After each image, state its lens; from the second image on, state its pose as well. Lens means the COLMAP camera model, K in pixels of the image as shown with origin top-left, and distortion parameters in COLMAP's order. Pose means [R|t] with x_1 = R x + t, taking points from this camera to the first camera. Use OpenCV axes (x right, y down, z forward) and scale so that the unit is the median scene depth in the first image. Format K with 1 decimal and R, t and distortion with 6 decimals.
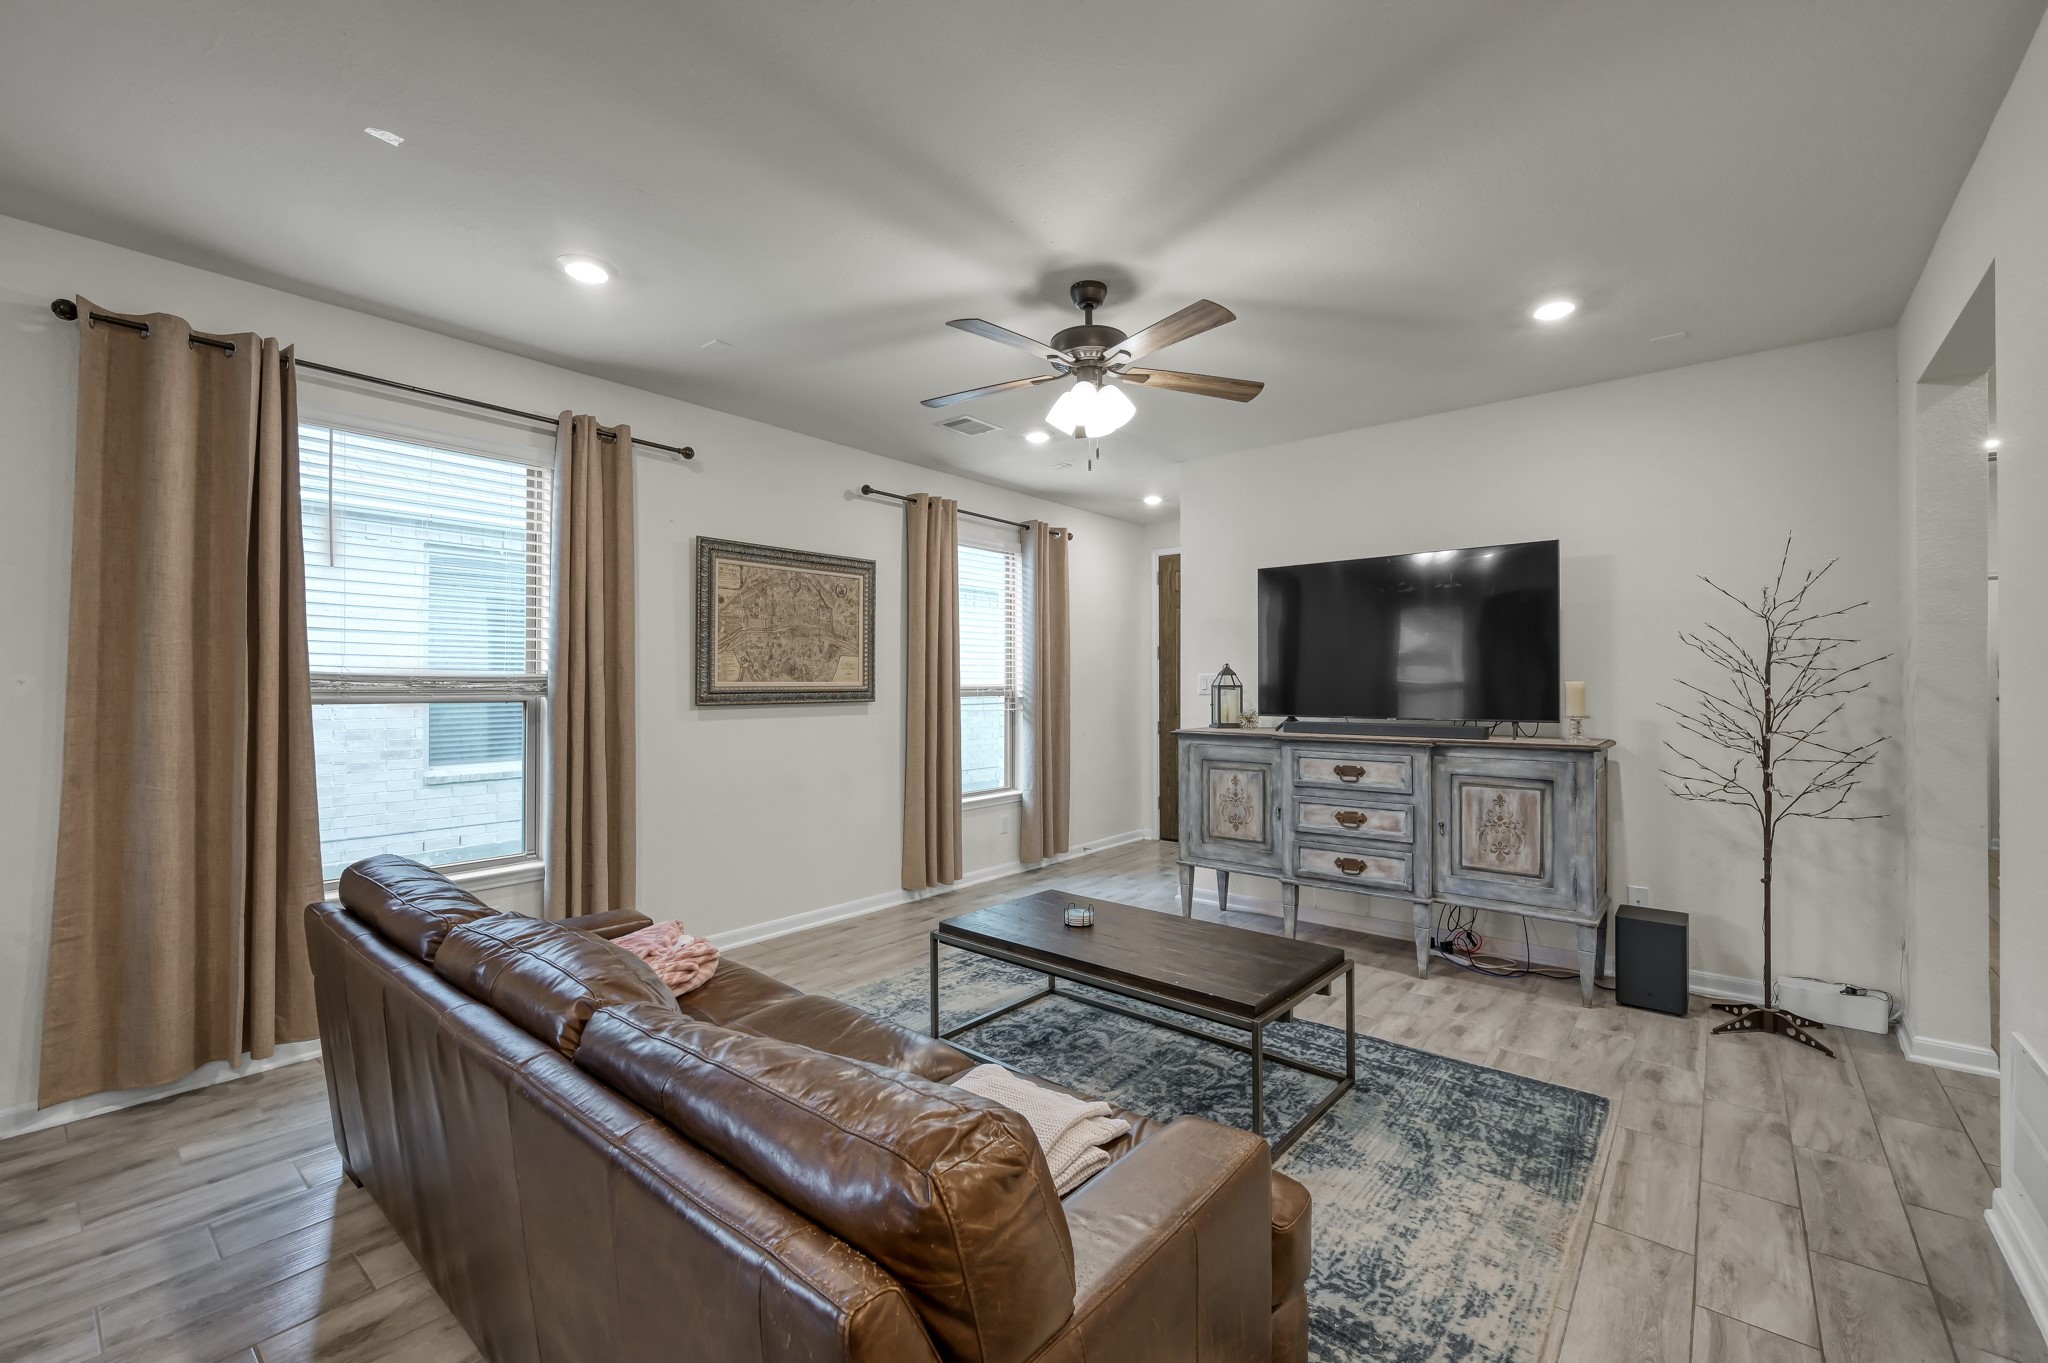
lens RADIAL K [[851.8, 0, 1023.7], [0, 851.8, 680.2], [0, 0, 1]] dist [-0.002408, -0.000054]
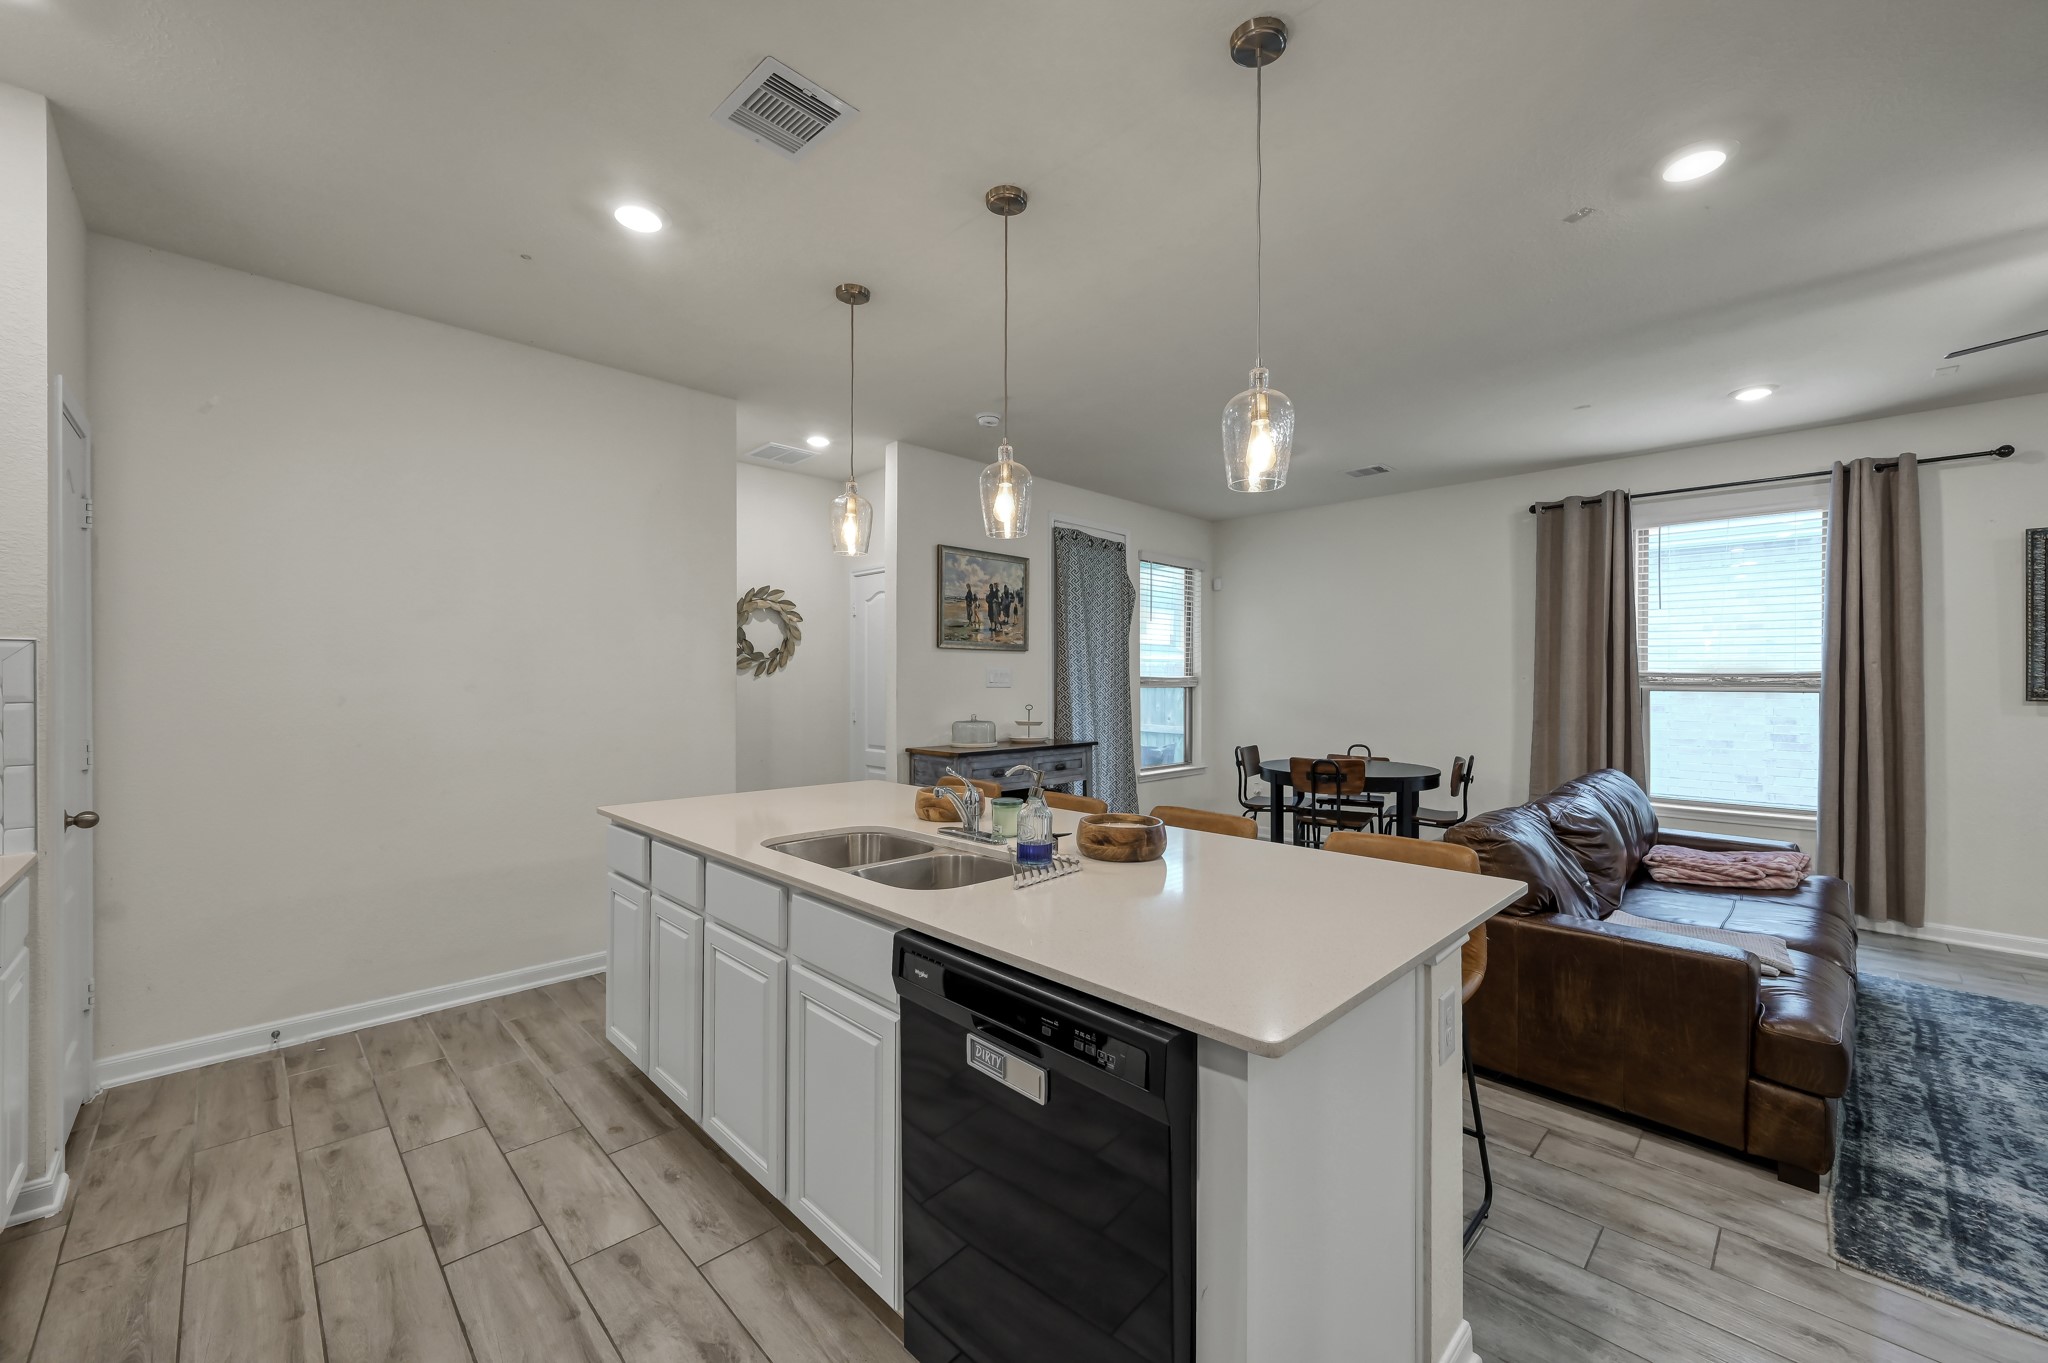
lens RADIAL K [[804.4, 0, 1024.1], [0, 804.4, 680.1], [0, 0, 1]] dist [-0.002562, 0.000550]
pose [[-0.101805, 0.000904, -0.994804, 0.728369], [0.004177, 0.999991, 0.000481, 0.000648], [0.994796, -0.004106, -0.101808, -0.074071]]
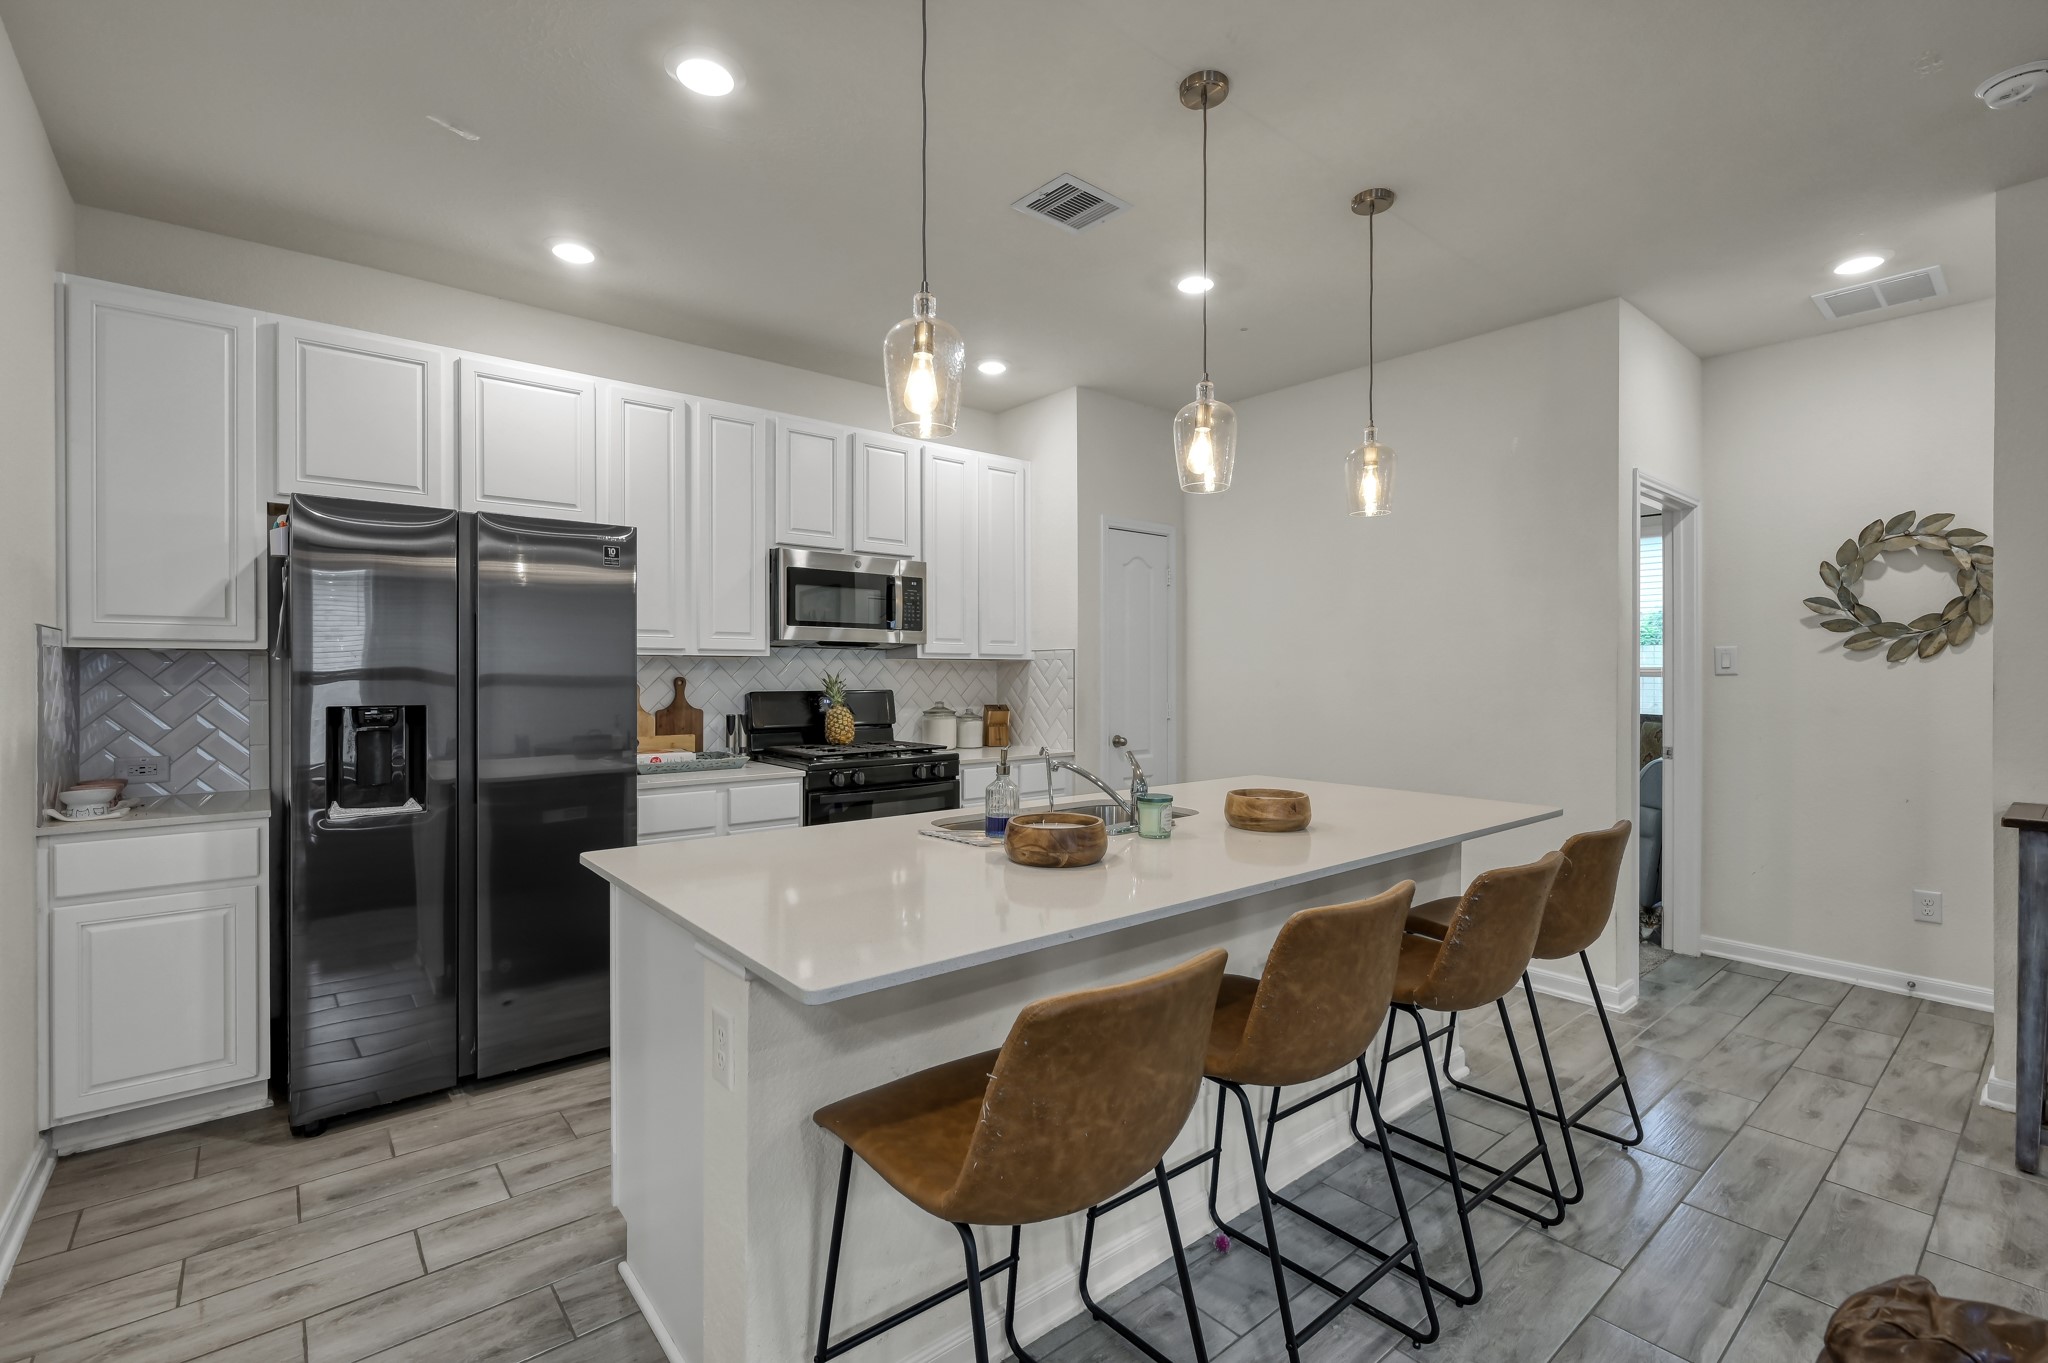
lens RADIAL K [[903.6, 0, 1023.4], [0, 903.6, 676.8], [0, 0, 1]] dist [-0.001290, -0.000567]
pose [[-0.982189, -0.001570, 0.187891, 0.118197], [-0.001985, 0.999996, -0.002018, 0.012399], [-0.187887, -0.002355, -0.982188, 0.442521]]
